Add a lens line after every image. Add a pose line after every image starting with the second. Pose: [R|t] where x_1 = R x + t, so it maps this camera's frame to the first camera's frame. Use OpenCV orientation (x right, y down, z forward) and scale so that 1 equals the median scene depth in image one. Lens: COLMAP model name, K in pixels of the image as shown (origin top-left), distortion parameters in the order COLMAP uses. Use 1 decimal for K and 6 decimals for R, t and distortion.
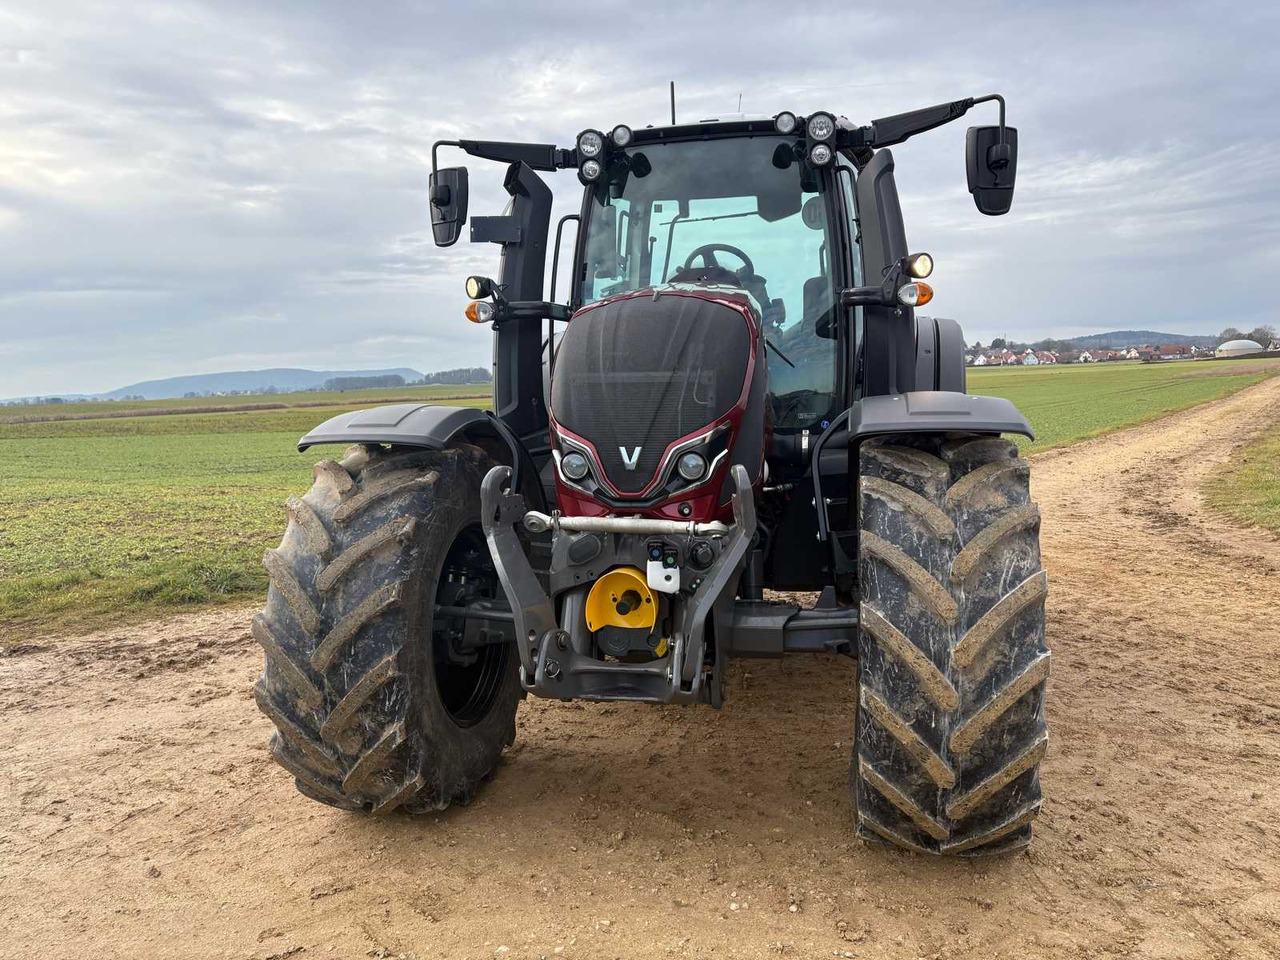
lens RADIAL K [[962.6, 0, 653.1], [0, 962.6, 480.7], [0, 0, 1]] dist [0.059509, -0.061726]
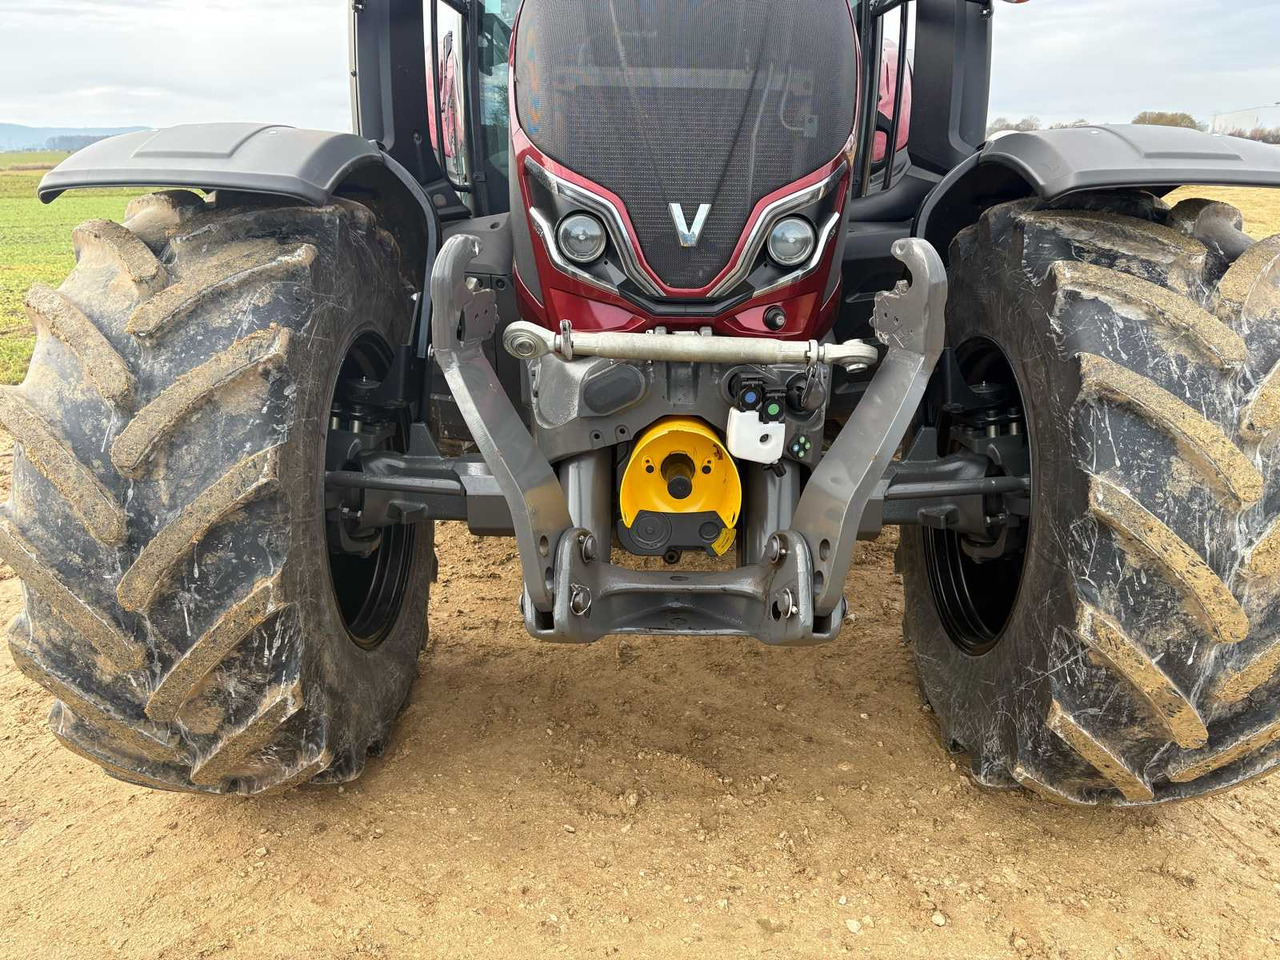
lens RADIAL K [[962.6, 0, 636.6], [0, 962.6, 477.3], [0, 0, 1]] dist [0.059509, -0.061726]
pose [[0.980724, -0.031522, 0.192839, -0.165237], [-0.010517, 0.976956, 0.213182, 0.000501], [-0.195115, -0.211101, 0.957793, 0.421013]]
